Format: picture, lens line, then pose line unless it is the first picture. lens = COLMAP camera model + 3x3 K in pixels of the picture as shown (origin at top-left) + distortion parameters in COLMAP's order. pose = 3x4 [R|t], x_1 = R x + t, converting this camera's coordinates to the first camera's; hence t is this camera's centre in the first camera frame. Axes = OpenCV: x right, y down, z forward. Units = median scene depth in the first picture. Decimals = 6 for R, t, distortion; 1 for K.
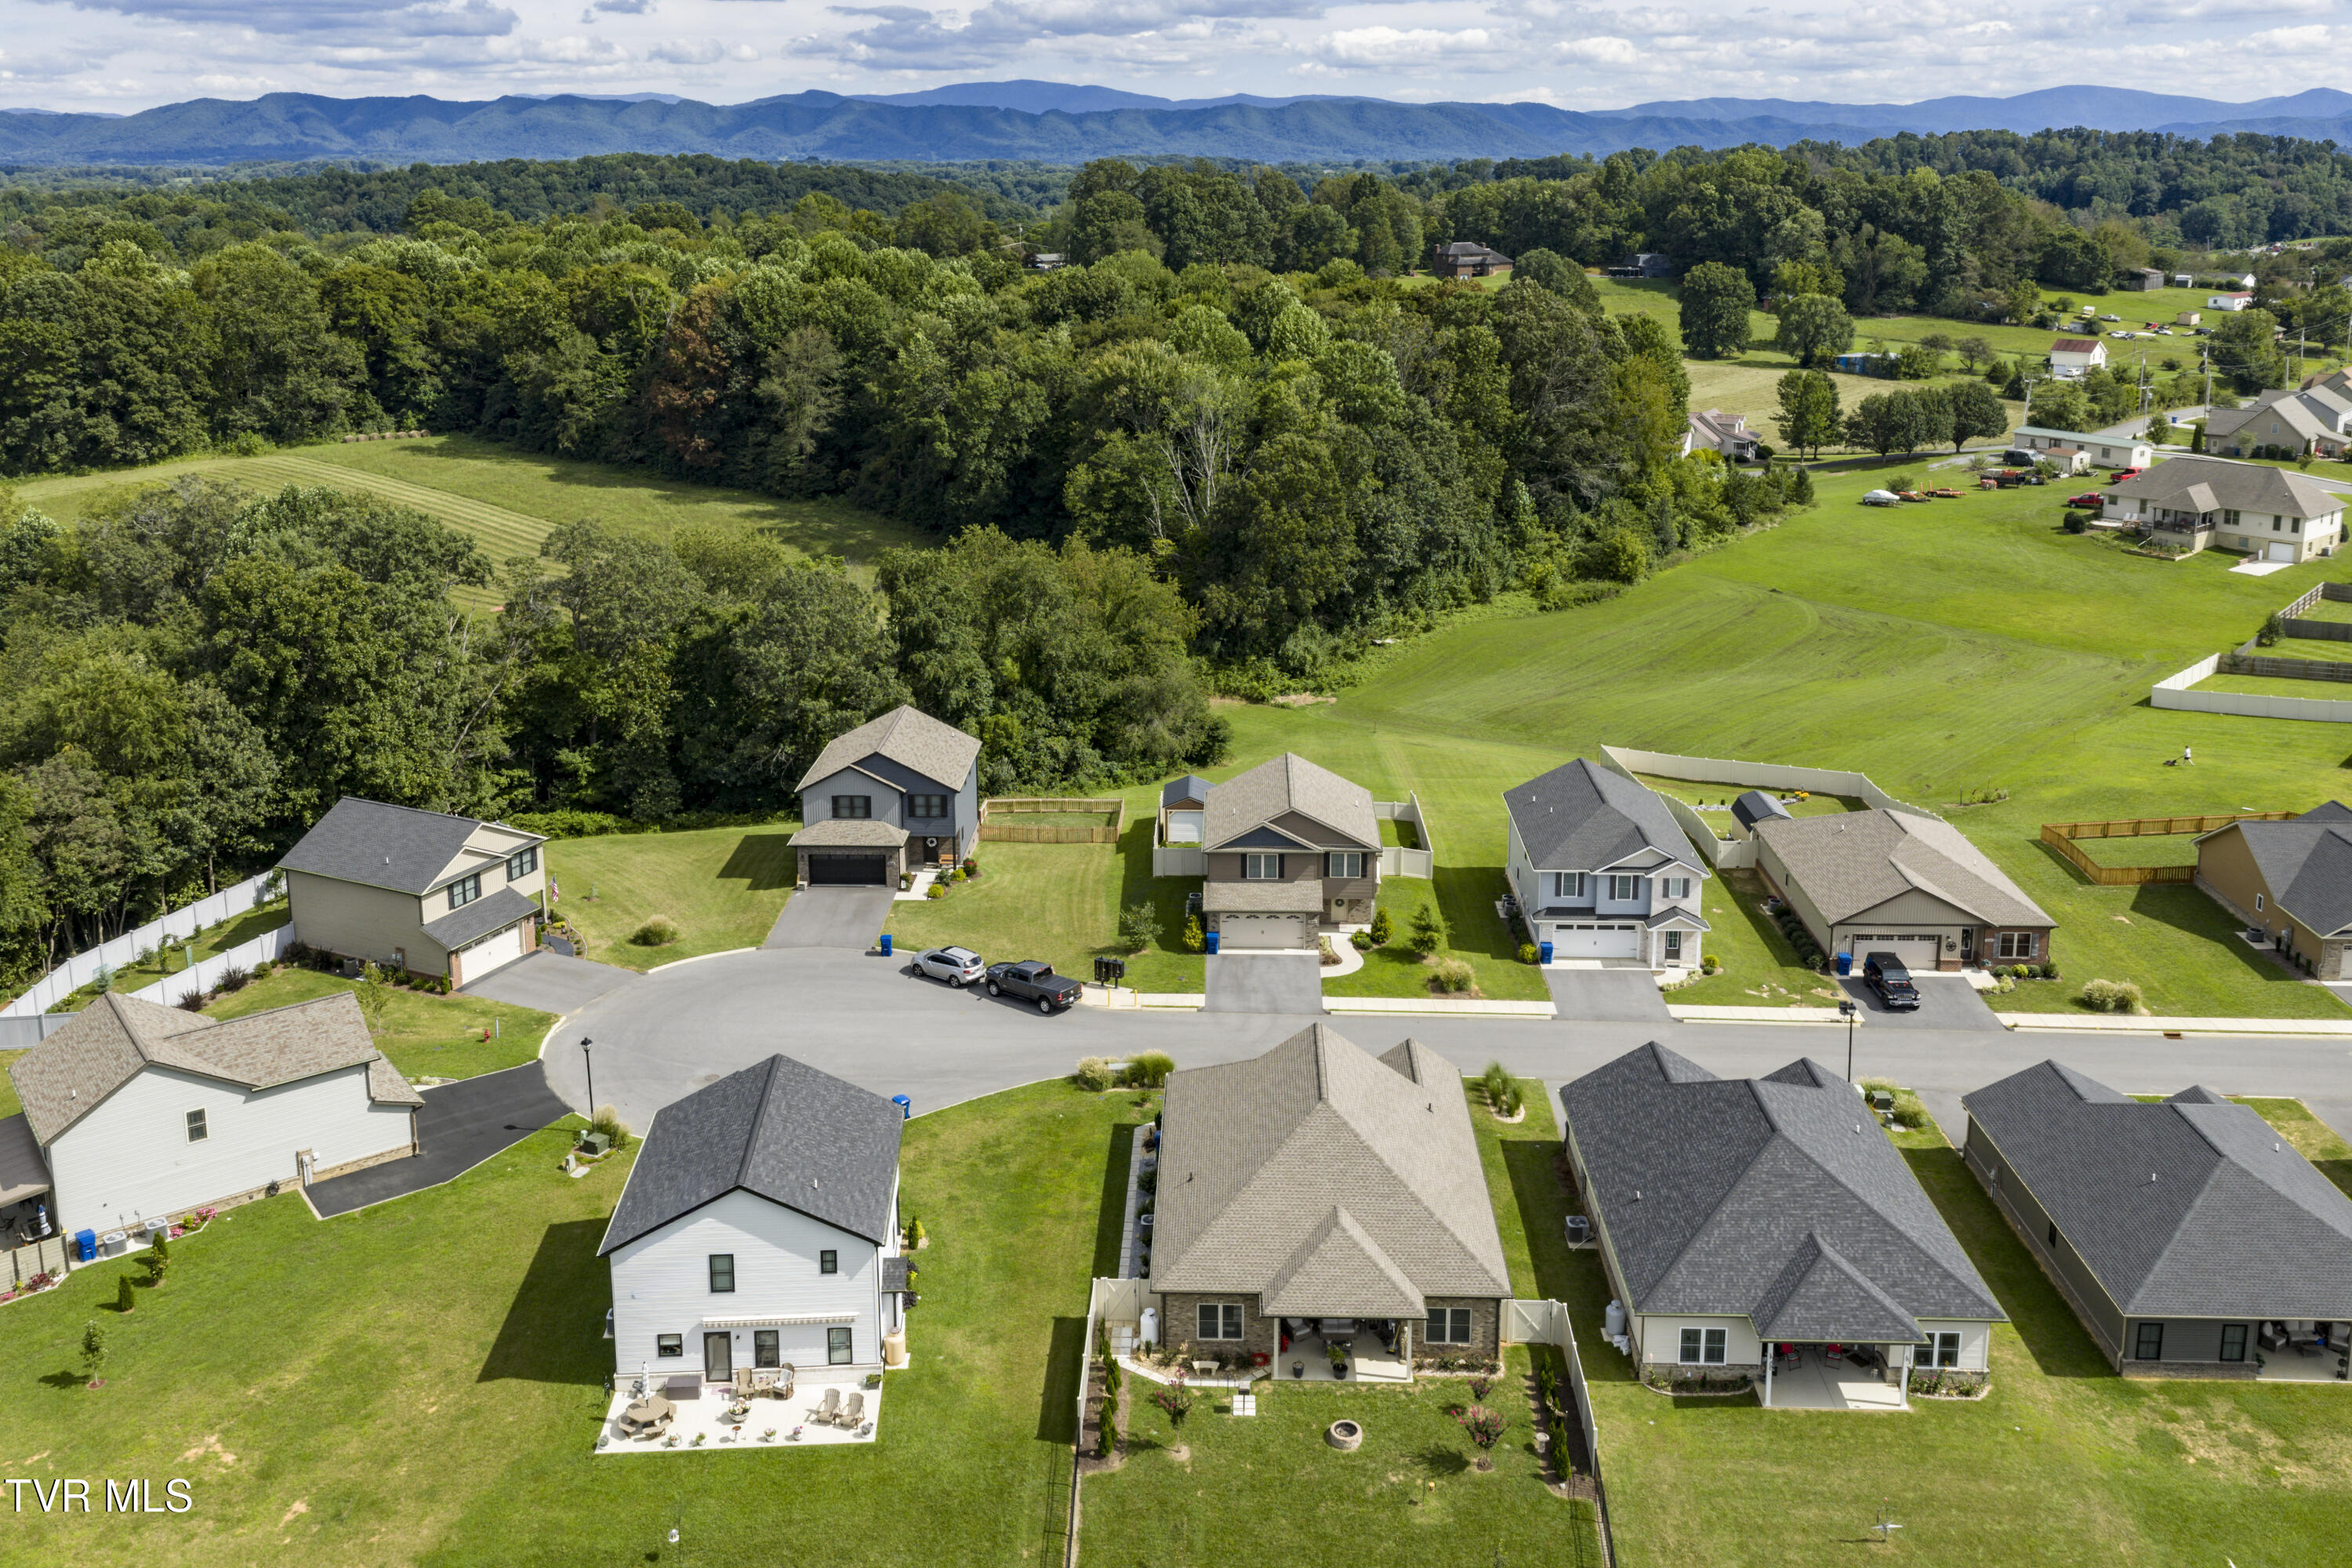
lens RADIAL K [[2001.3, 0, 1153.9], [0, 2001.3, 545.2], [0, 0, 1]] dist [0.012378, -0.021375]
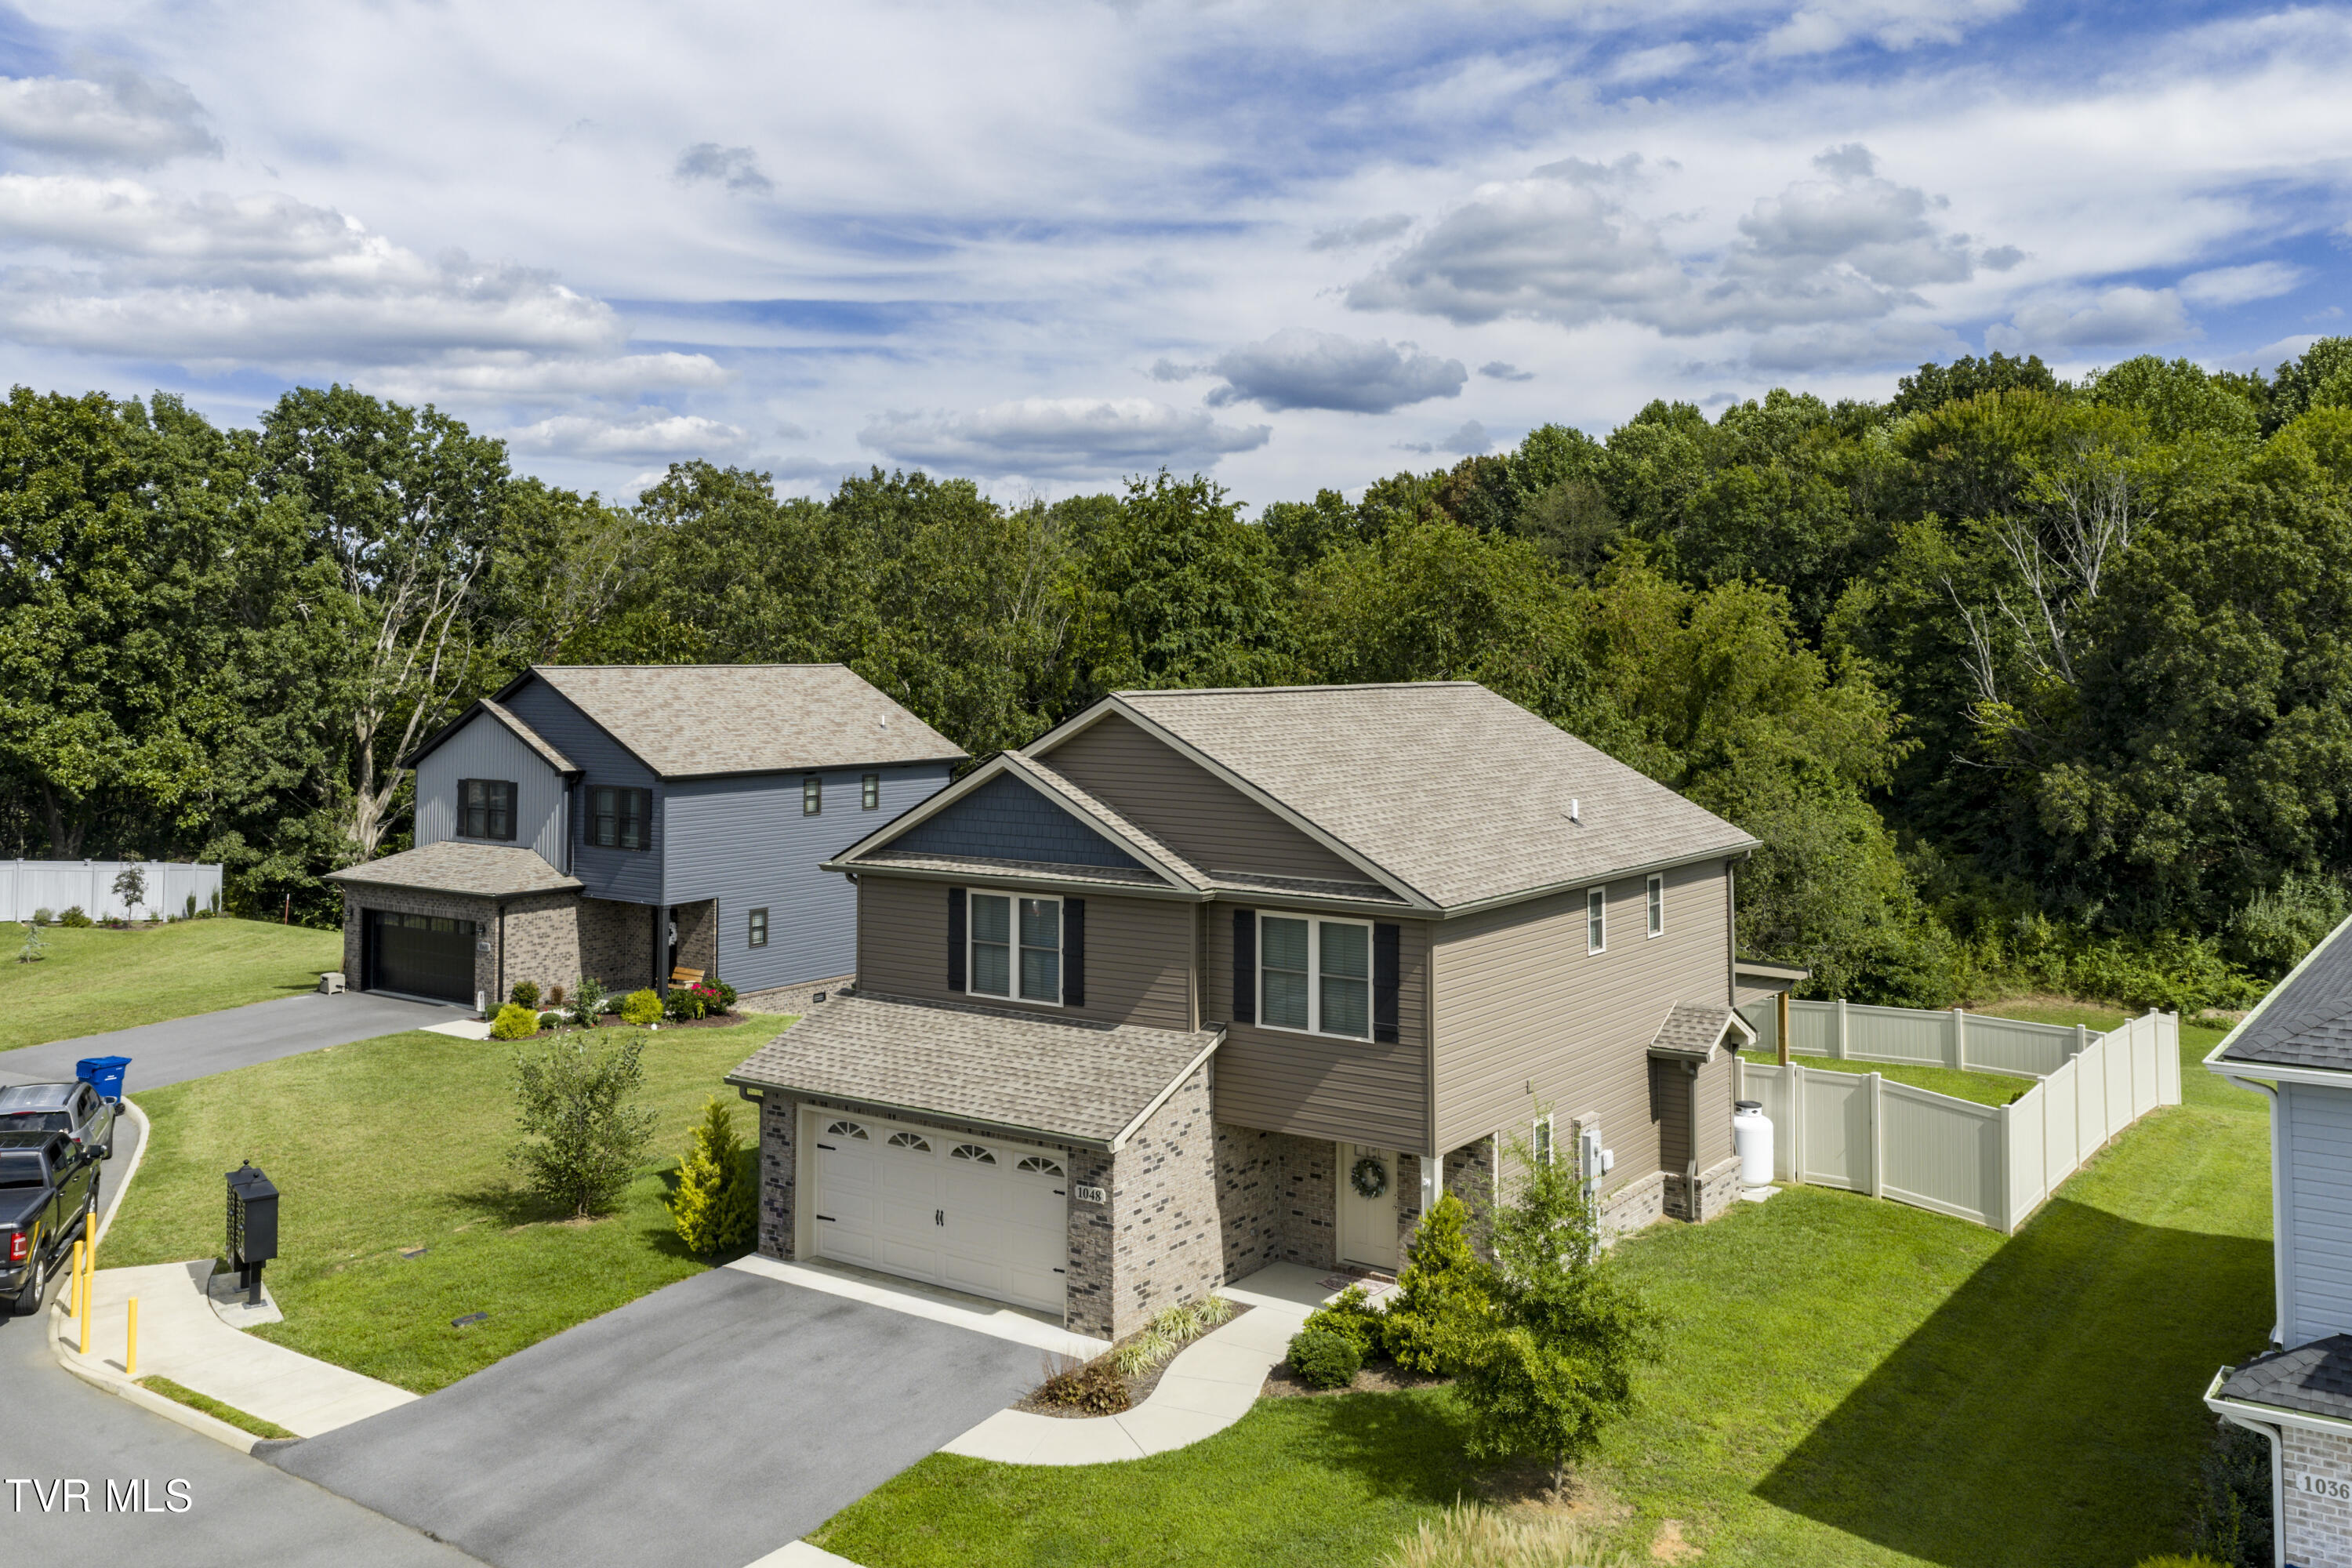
lens RADIAL K [[2001.3, 0, 1153.9], [0, 2001.3, 545.2], [0, 0, 1]] dist [0.012378, -0.021375]
pose [[0.830595, -0.025776, -0.556281, 0.118625], [-0.108690, 0.972213, -0.207335, 0.093301], [0.546168, 0.232673, 0.804714, 0.462662]]
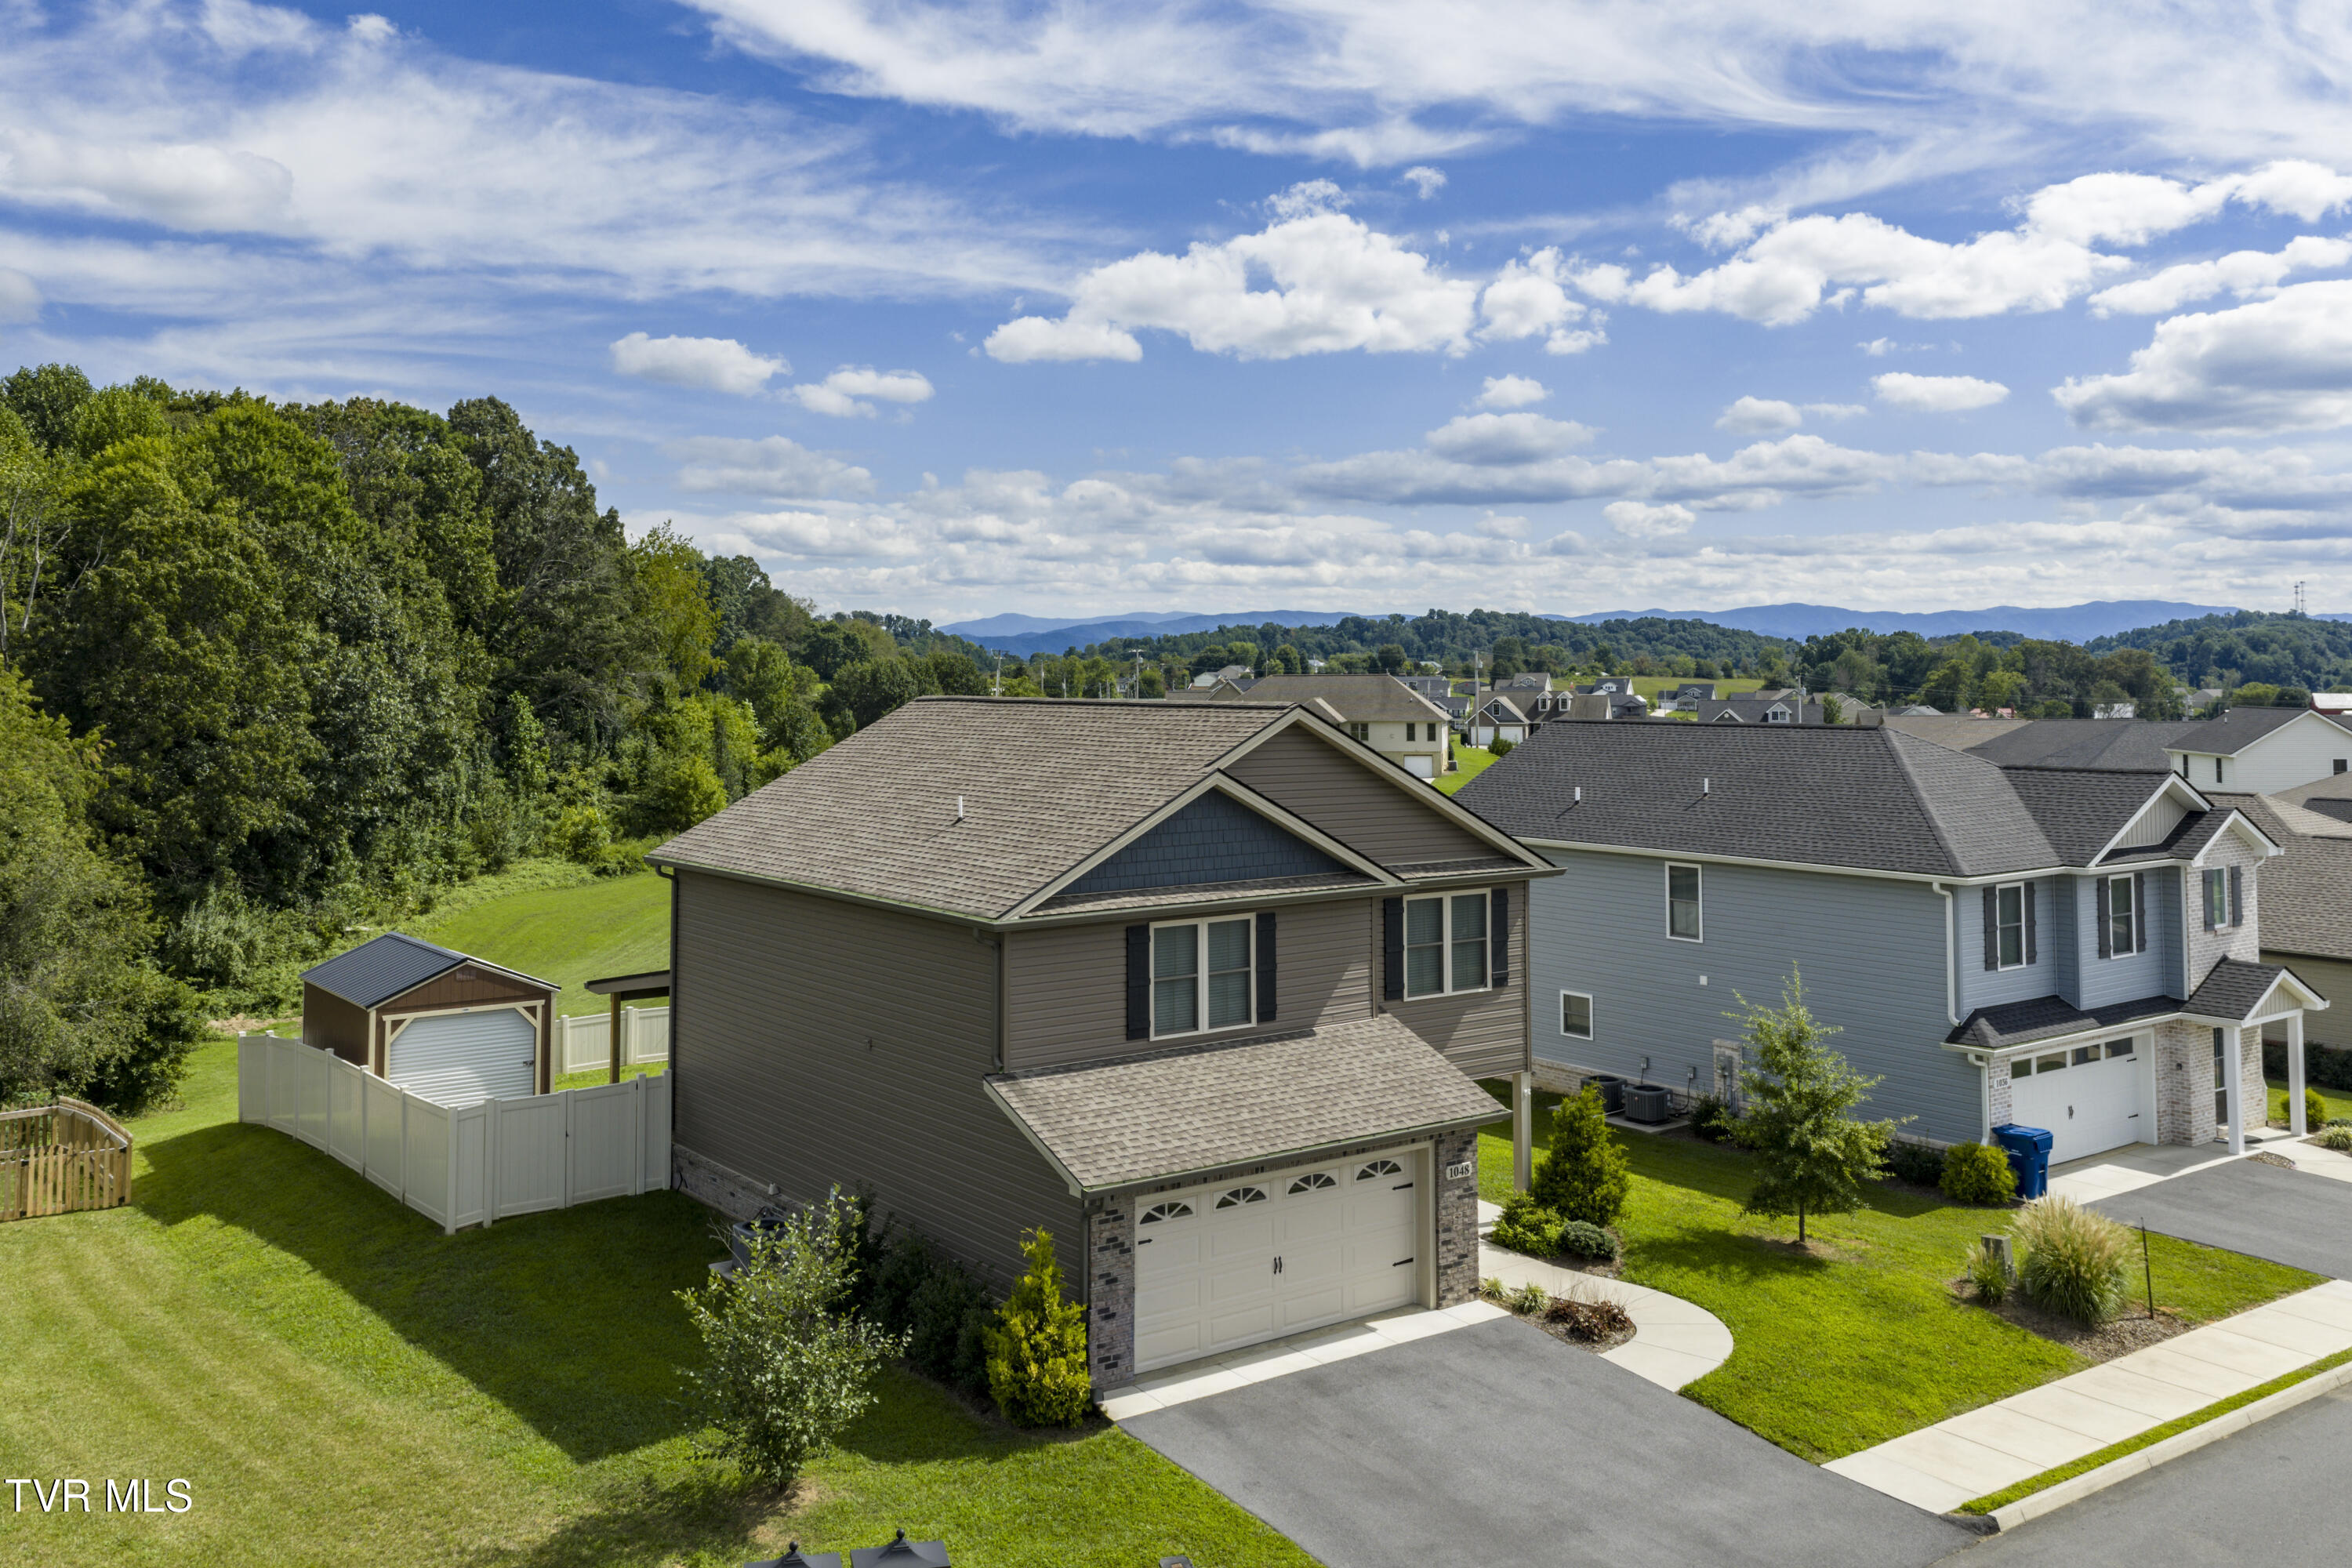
lens RADIAL K [[2001.3, 0, 1153.9], [0, 2001.3, 545.2], [0, 0, 1]] dist [0.012378, -0.021375]
pose [[0.785416, 0.043541, 0.617434, -0.054606], [0.114811, 0.969964, -0.214449, 0.093031], [-0.608226, 0.239320, 0.756827, 0.471766]]
